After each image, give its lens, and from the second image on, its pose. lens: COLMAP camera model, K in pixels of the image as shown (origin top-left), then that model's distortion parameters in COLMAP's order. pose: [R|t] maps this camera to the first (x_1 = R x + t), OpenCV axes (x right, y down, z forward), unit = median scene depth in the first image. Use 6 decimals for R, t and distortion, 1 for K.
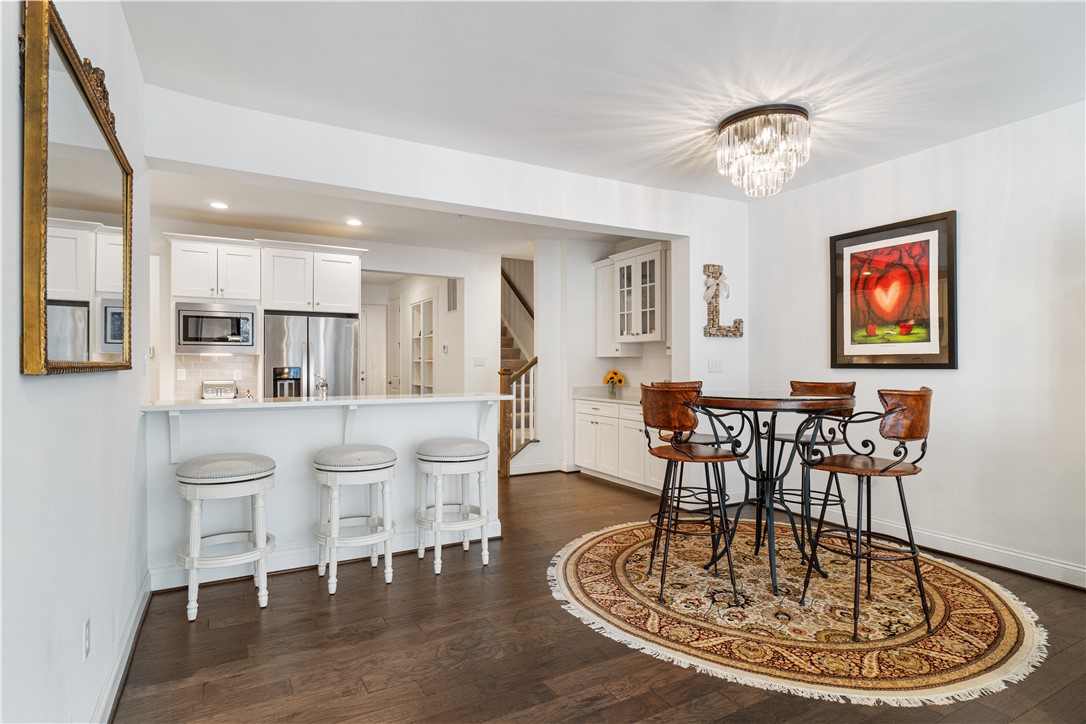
lens RADIAL K [[564.9, 0, 540.0], [0, 564.9, 361.7], [0, 0, 1]] dist [0.007561, 0.000640]
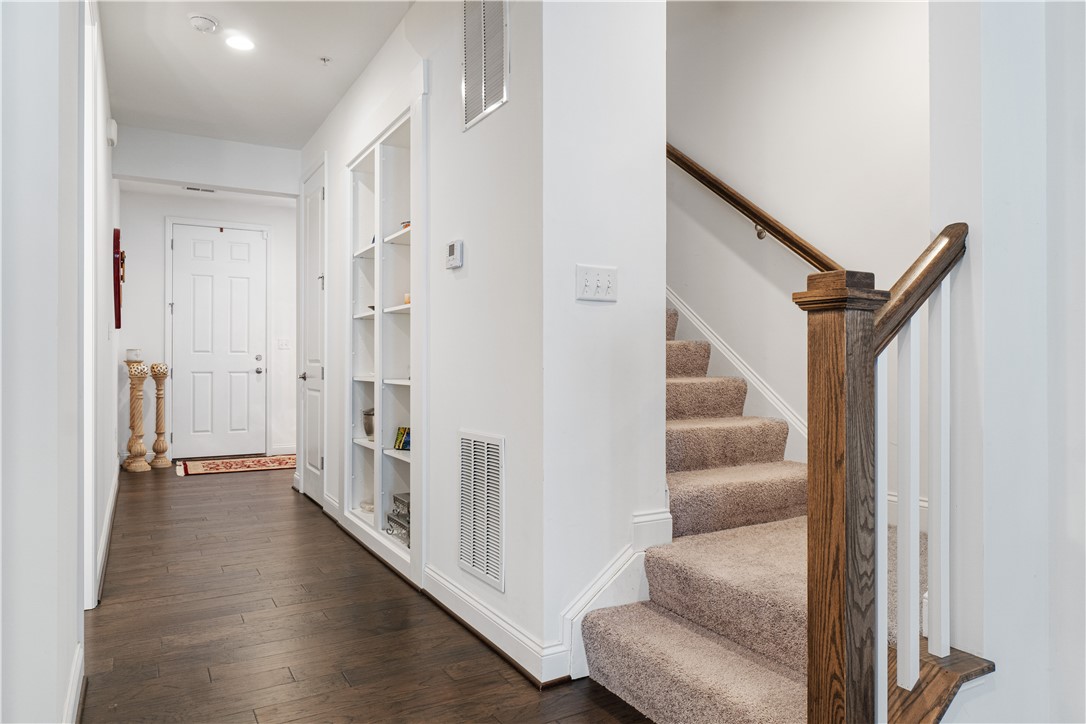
lens RADIAL K [[689.5, 0, 543.0], [0, 689.5, 361.7], [0, 0, 1]] dist [0.002478, 0.000371]
pose [[0.999782, -0.000393, 0.020886, -0.165914], [0.000279, 0.999985, 0.005505, 0.039770], [-0.020888, -0.005498, 0.999767, 0.819565]]
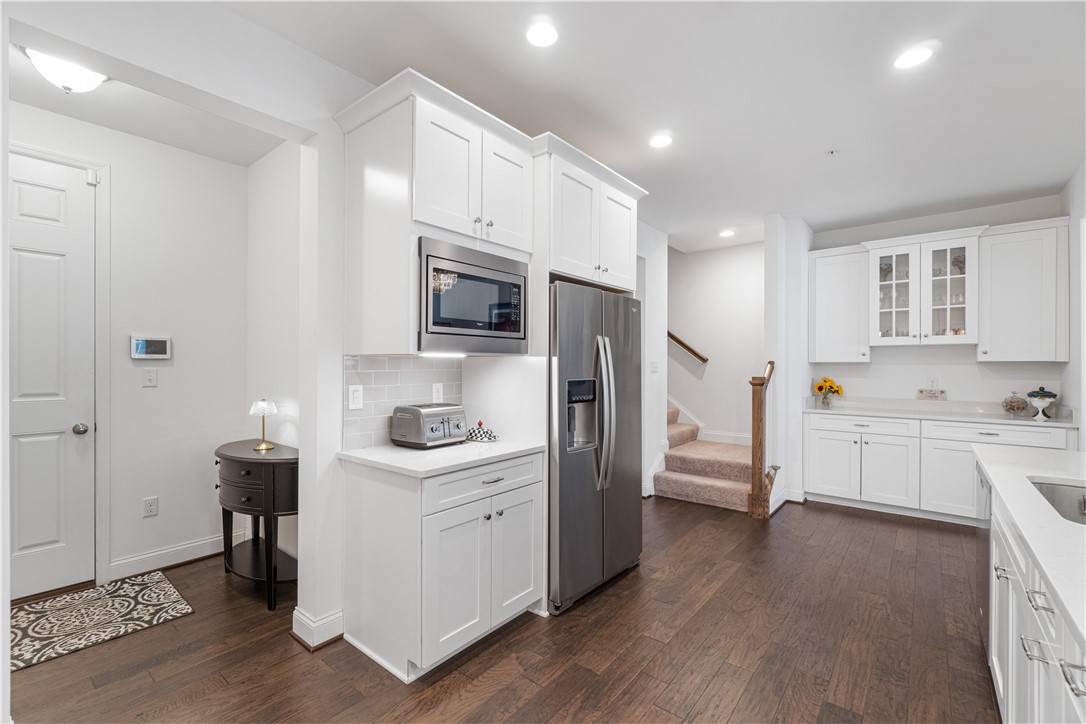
lens RADIAL K [[464.4, 0, 539.7], [0, 464.4, 363.7], [0, 0, 1]] dist [0.000917, 0.000129]
pose [[0.932166, 0.002364, 0.362024, -0.591361], [-0.002600, 0.999997, 0.000166, -0.005178], [-0.362023, -0.001096, 0.932169, 0.540369]]
